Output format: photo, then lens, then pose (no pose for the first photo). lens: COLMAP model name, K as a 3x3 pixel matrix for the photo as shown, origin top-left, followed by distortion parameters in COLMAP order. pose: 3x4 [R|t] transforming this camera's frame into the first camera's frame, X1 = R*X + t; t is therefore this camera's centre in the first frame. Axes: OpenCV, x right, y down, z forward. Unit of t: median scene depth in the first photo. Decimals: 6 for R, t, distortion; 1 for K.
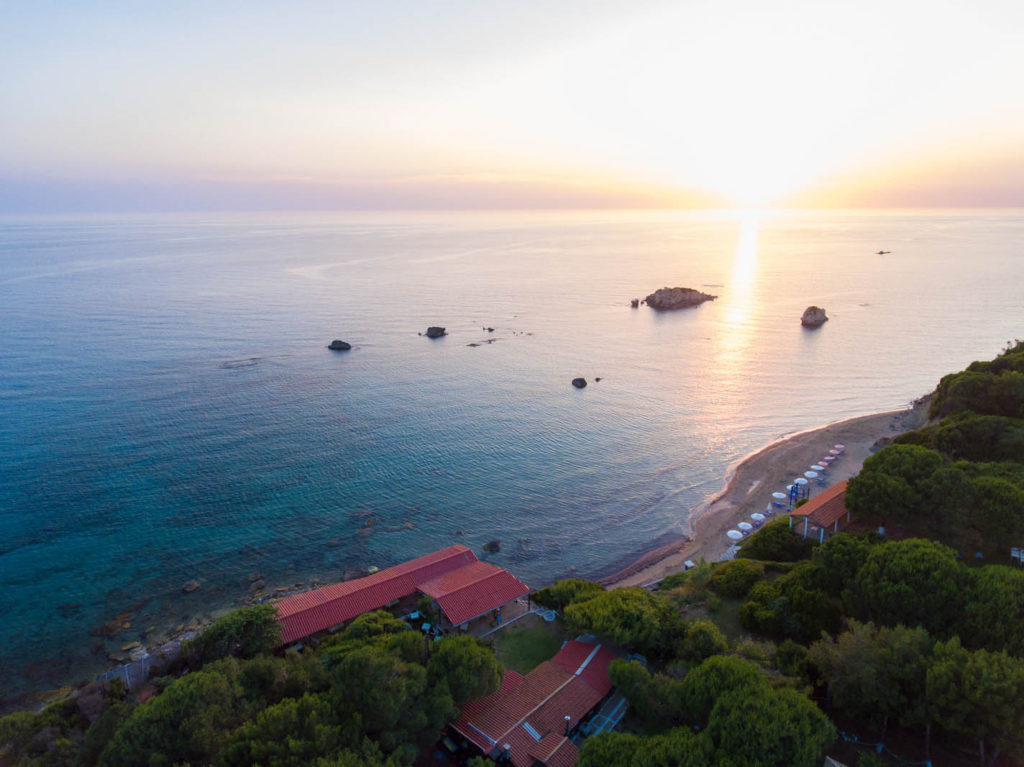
lens RADIAL K [[606.2, 0, 525.7], [0, 606.2, 372.3], [0, 0, 1]] dist [0.001484, 0.000813]
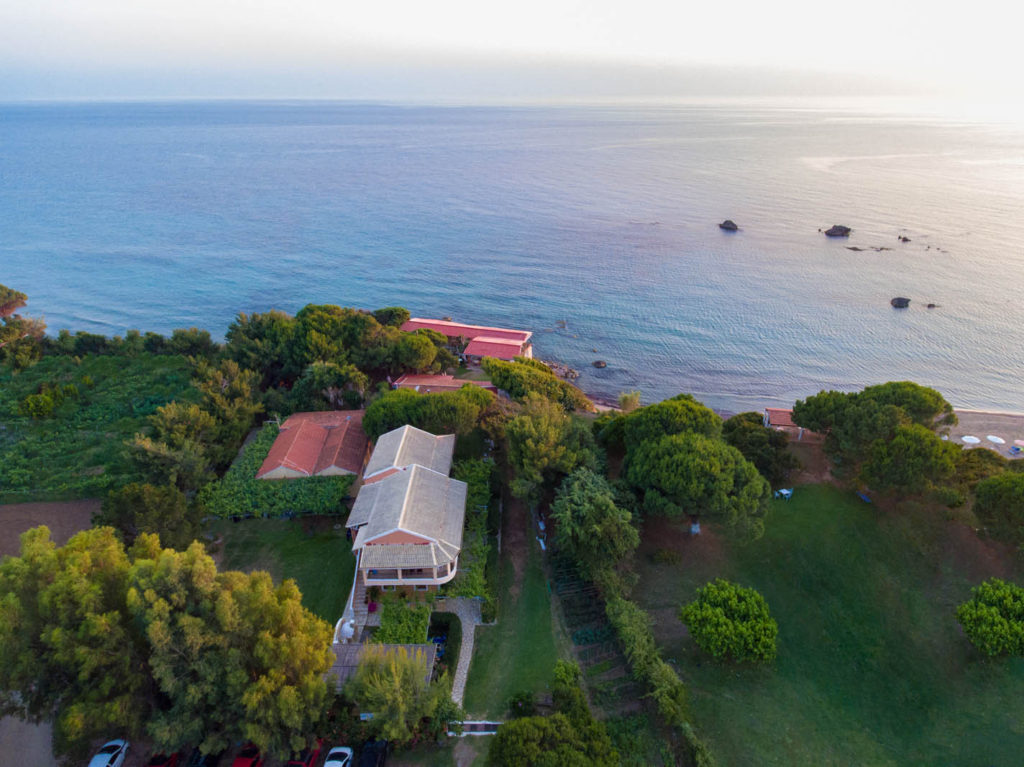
lens RADIAL K [[606.2, 0, 525.7], [0, 606.2, 372.3], [0, 0, 1]] dist [0.001484, 0.000813]
pose [[0.618147, 0.335638, -0.710804, 1.099248], [-0.213677, 0.941955, 0.258963, 0.001850], [0.756463, -0.008194, 0.653985, 0.040627]]
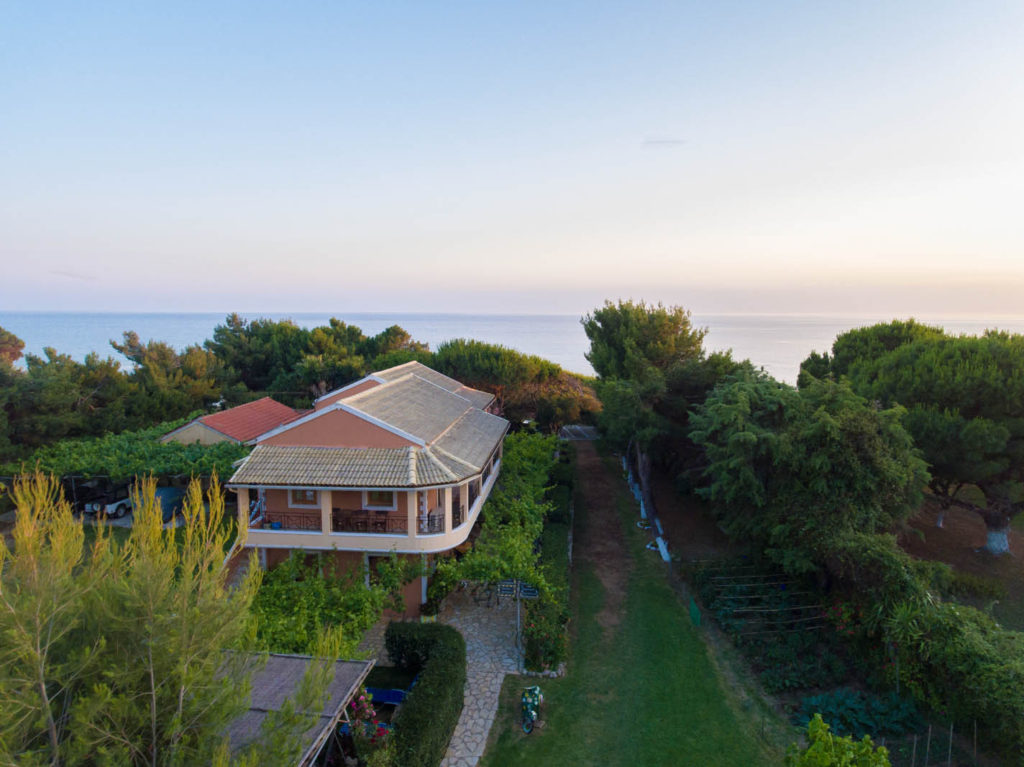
lens RADIAL K [[606.2, 0, 525.7], [0, 606.2, 372.3], [0, 0, 1]] dist [0.001484, 0.000813]
pose [[0.531868, 0.098527, -0.841076, 0.845149], [-0.233635, 0.971733, -0.033911, 0.393794], [0.813960, 0.214541, 0.539853, 0.322109]]
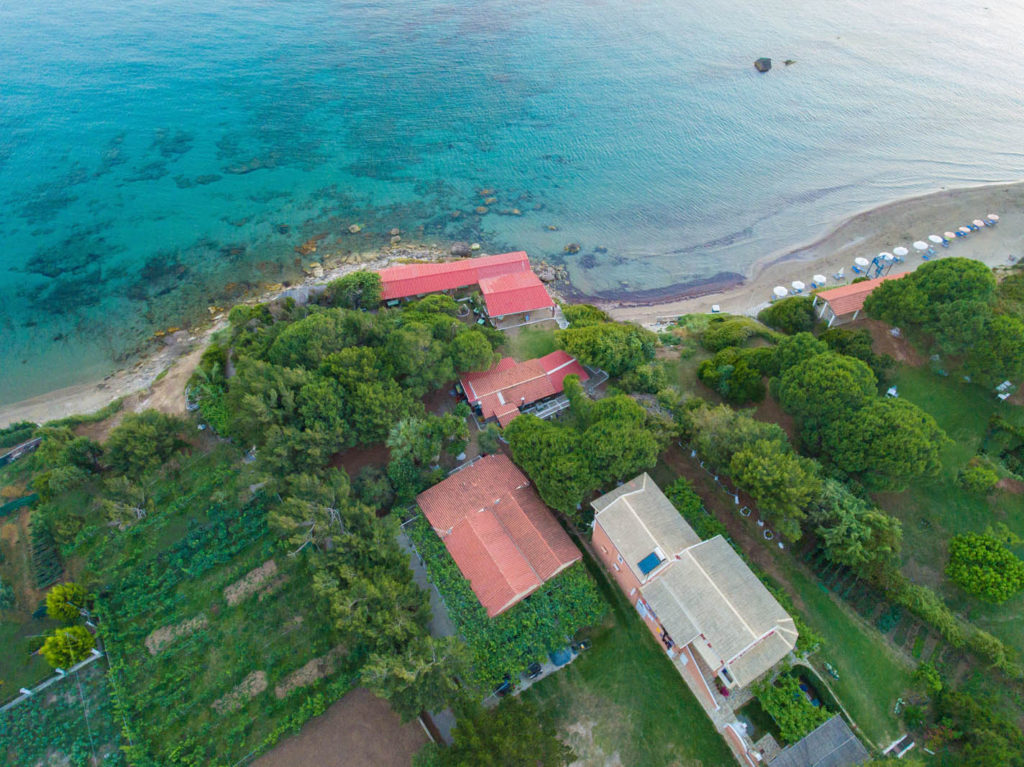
lens RADIAL K [[606.2, 0, 525.7], [0, 606.2, 372.3], [0, 0, 1]] dist [0.001484, 0.000813]
pose [[0.921698, 0.289547, -0.258137, 0.341691], [-0.087119, 0.802974, 0.589613, -0.306023], [0.377998, -0.520956, 0.765325, -0.123021]]
